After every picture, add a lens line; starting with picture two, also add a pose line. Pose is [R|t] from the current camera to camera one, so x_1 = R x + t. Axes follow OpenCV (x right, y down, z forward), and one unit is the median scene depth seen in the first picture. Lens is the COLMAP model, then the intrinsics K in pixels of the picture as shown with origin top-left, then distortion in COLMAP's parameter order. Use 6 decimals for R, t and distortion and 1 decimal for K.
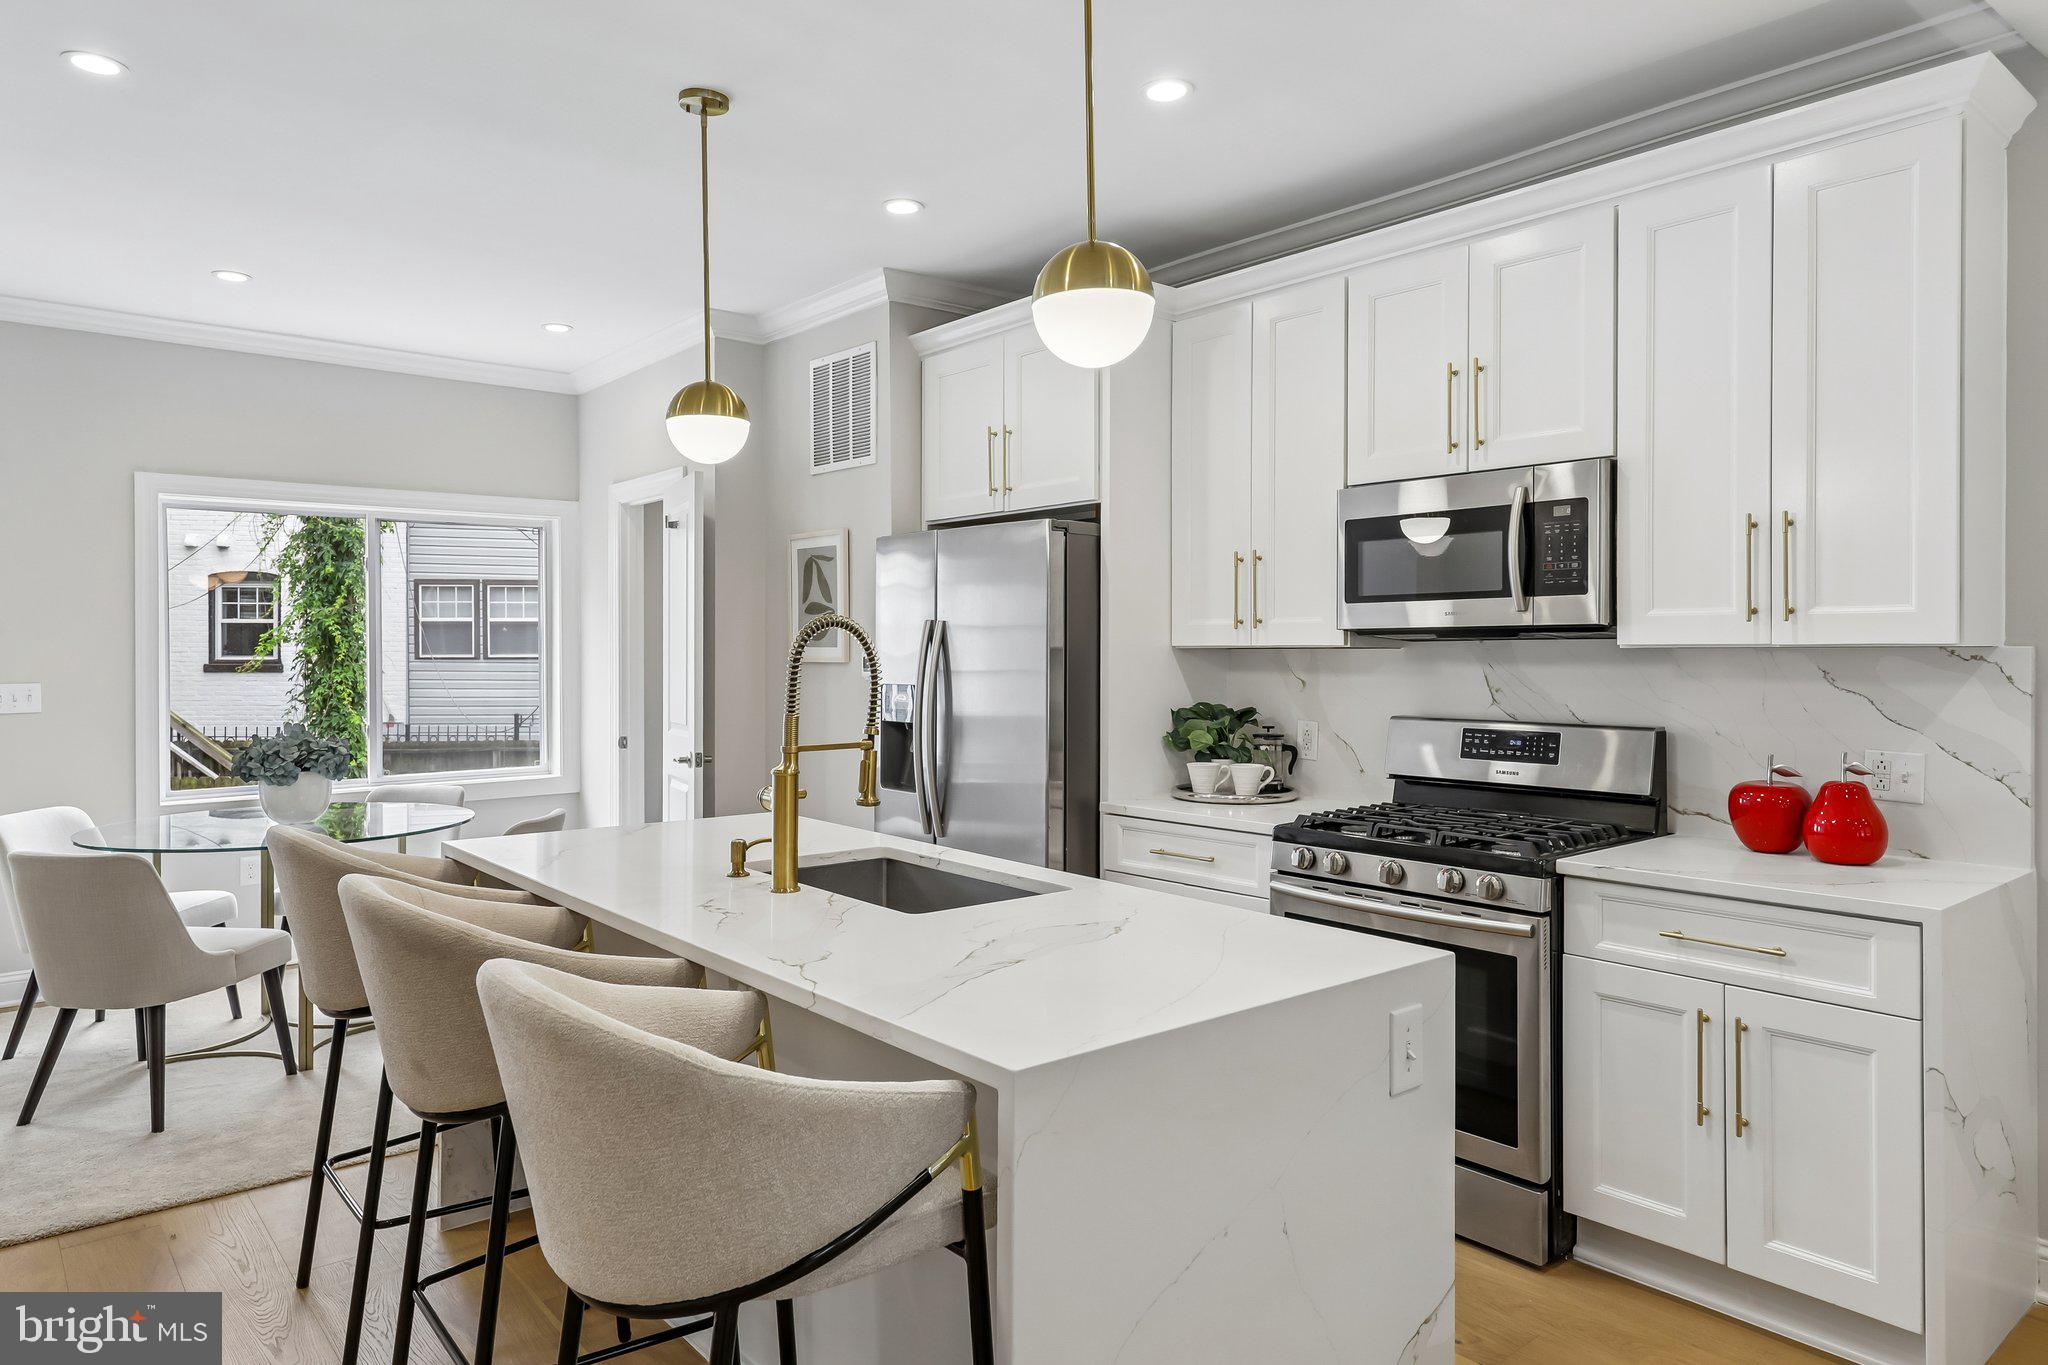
lens RADIAL K [[1305.4, 0, 1026.6], [0, 1305.4, 667.7], [0, 0, 1]] dist [0.022717, 0.000112]
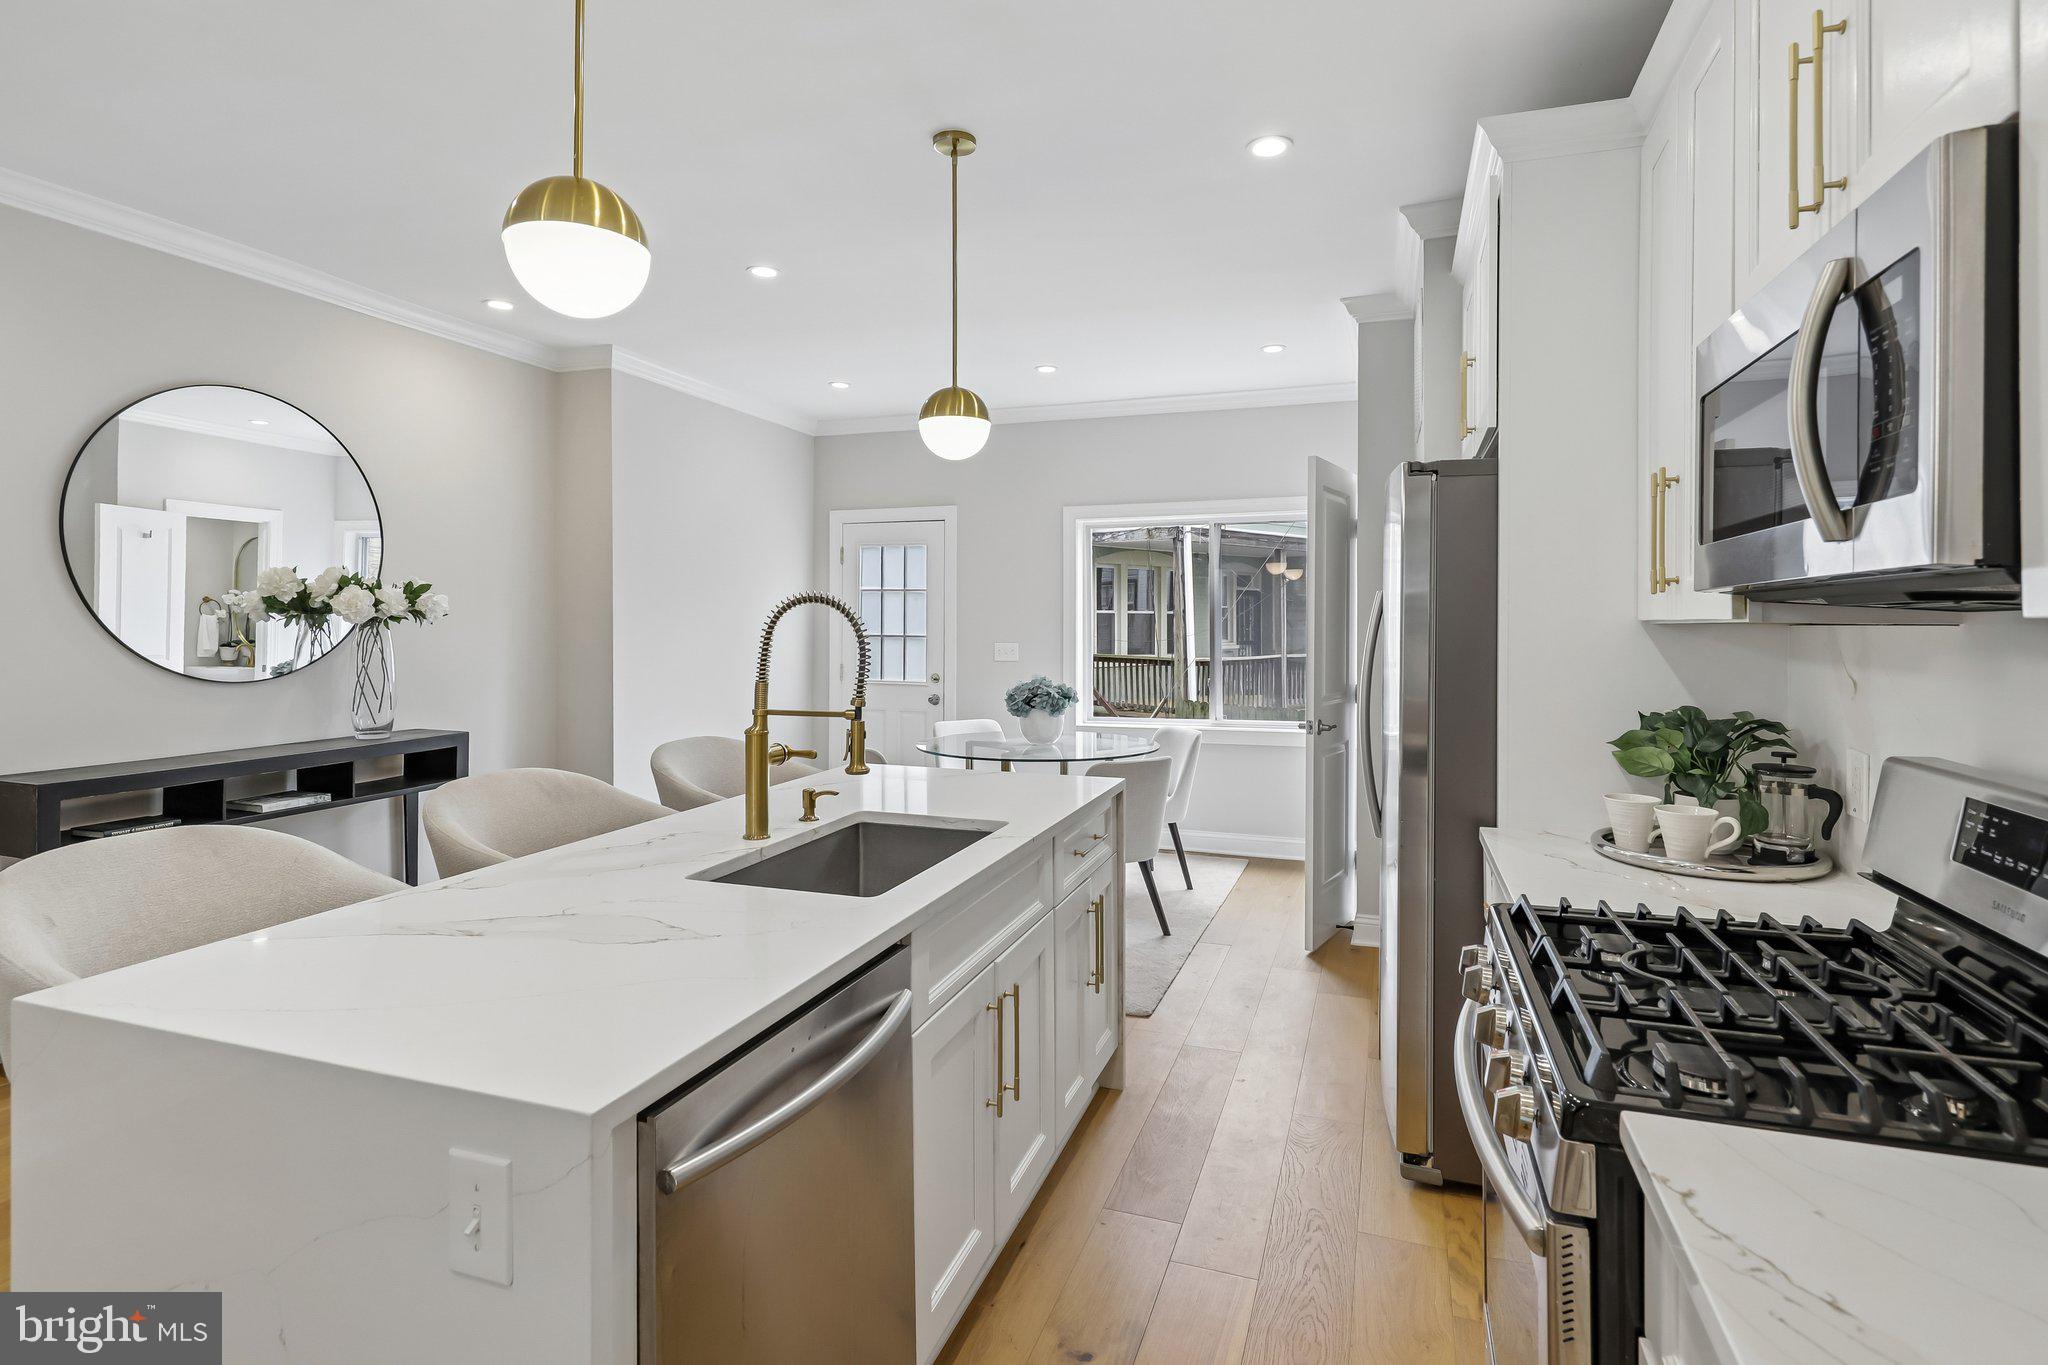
lens RADIAL K [[1021.8, 0, 1033.7], [0, 1021.8, 628.5], [0, 0, 1]] dist [0.003358, 0.000185]
pose [[0.509085, 0.007768, -0.860681, 0.428959], [-0.016034, 0.999871, -0.000459, -0.007544], [0.860567, 0.014034, 0.509144, 0.471254]]
